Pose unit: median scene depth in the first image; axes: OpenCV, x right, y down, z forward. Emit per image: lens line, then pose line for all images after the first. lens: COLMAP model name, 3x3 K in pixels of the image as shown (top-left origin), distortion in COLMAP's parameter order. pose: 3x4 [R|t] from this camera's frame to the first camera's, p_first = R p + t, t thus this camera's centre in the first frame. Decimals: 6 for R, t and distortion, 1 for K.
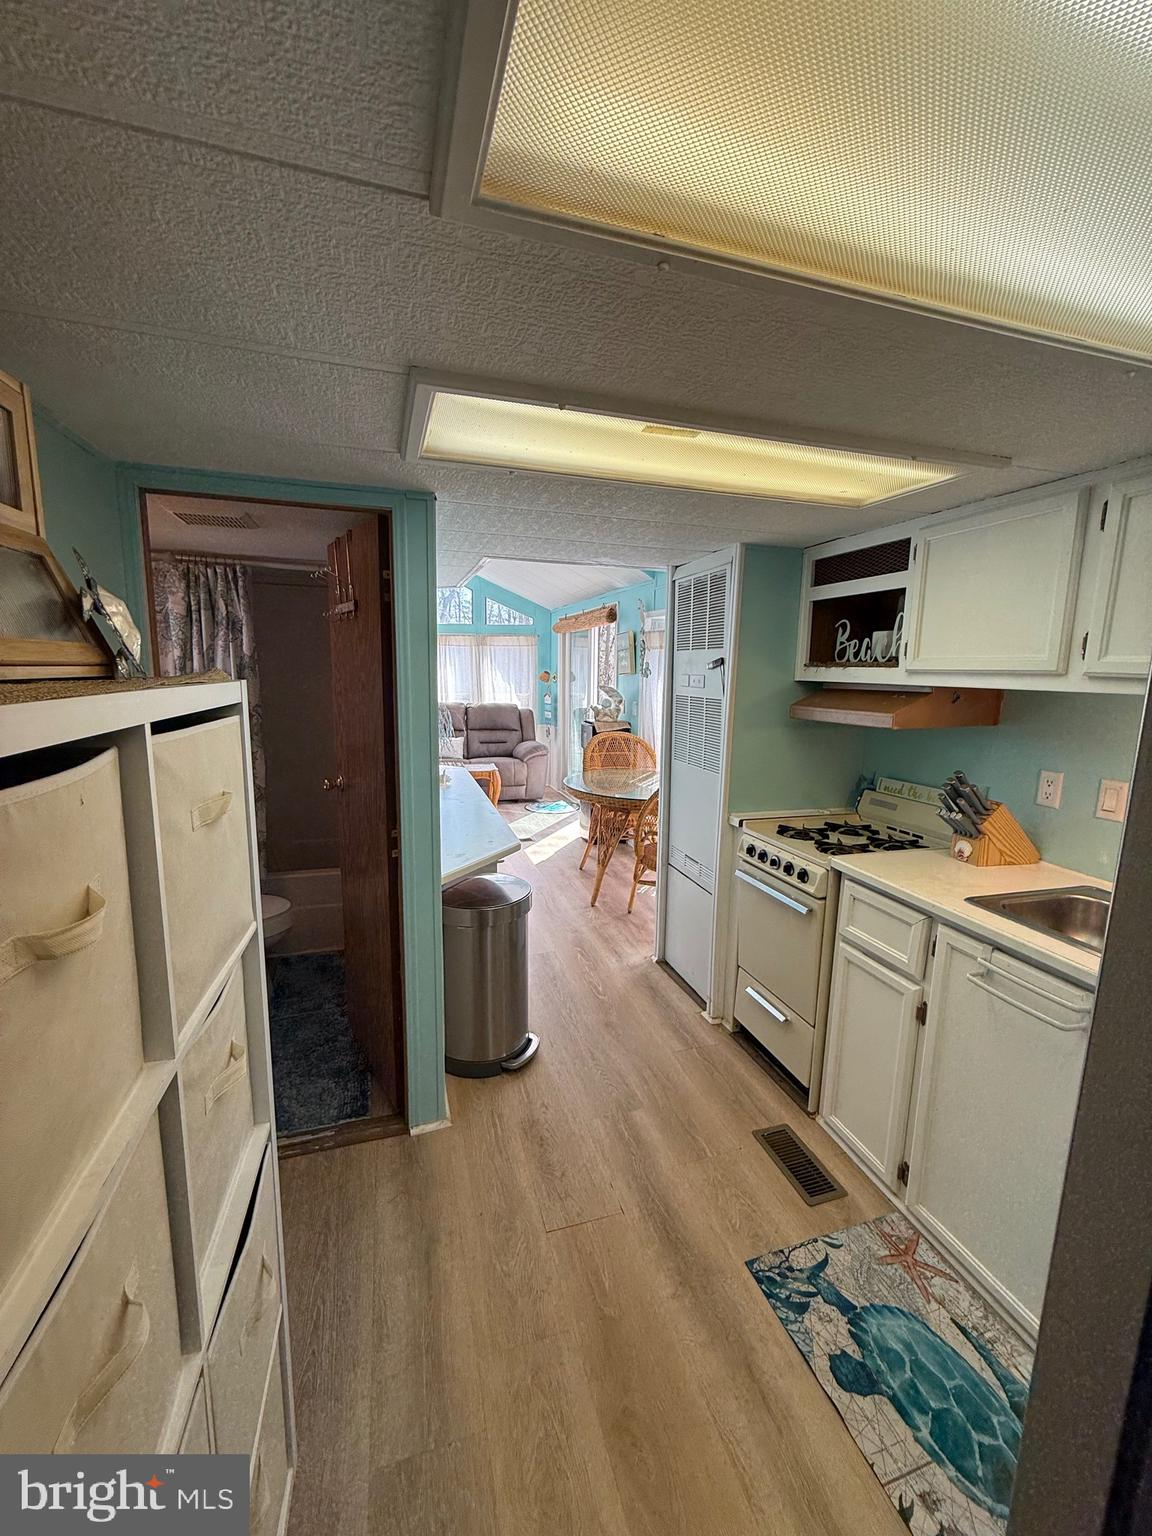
lens RADIAL K [[610.0, 0, 572.1], [0, 610.0, 756.4], [0, 0, 1]] dist [-0.001872, -0.000048]
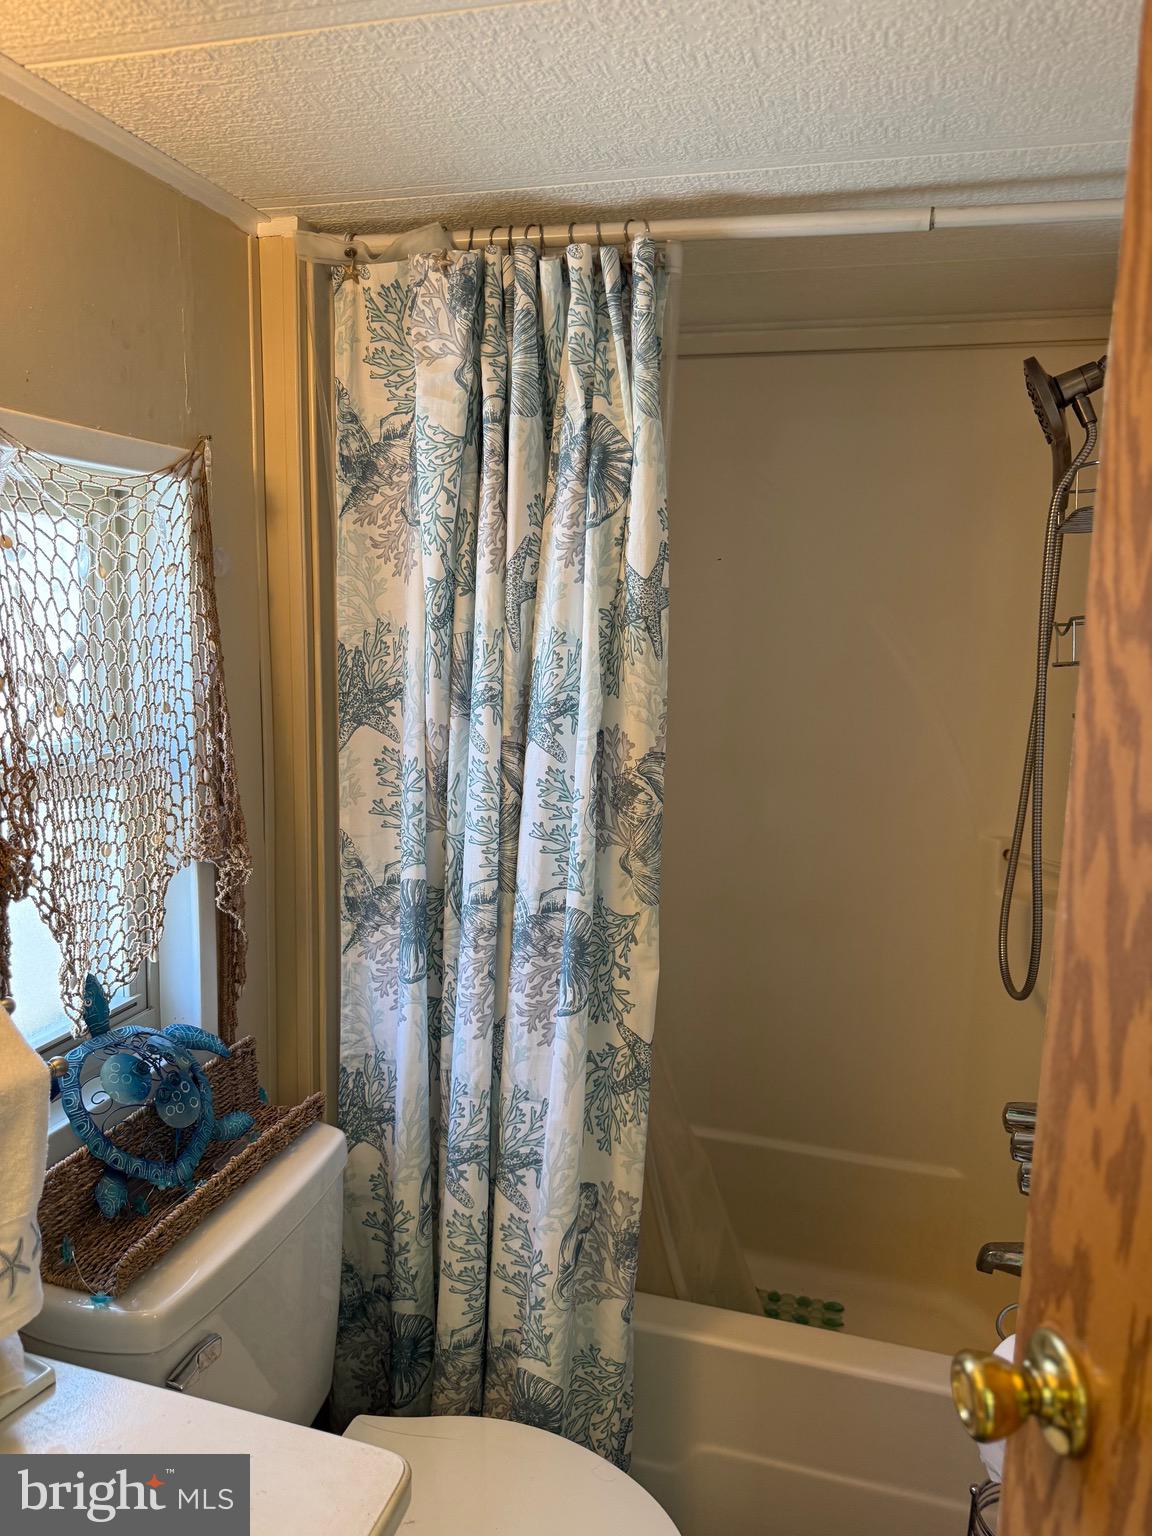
lens RADIAL K [[1104.3, 0, 575.5], [0, 1104.3, 769.0], [0, 0, 1]] dist [0.060925, -0.060967]
pose [[0.851937, 0.097171, -0.514549, -0.297141], [-0.088114, 0.995222, 0.042054, -0.099112], [0.516177, 0.009512, 0.856429, 0.568270]]
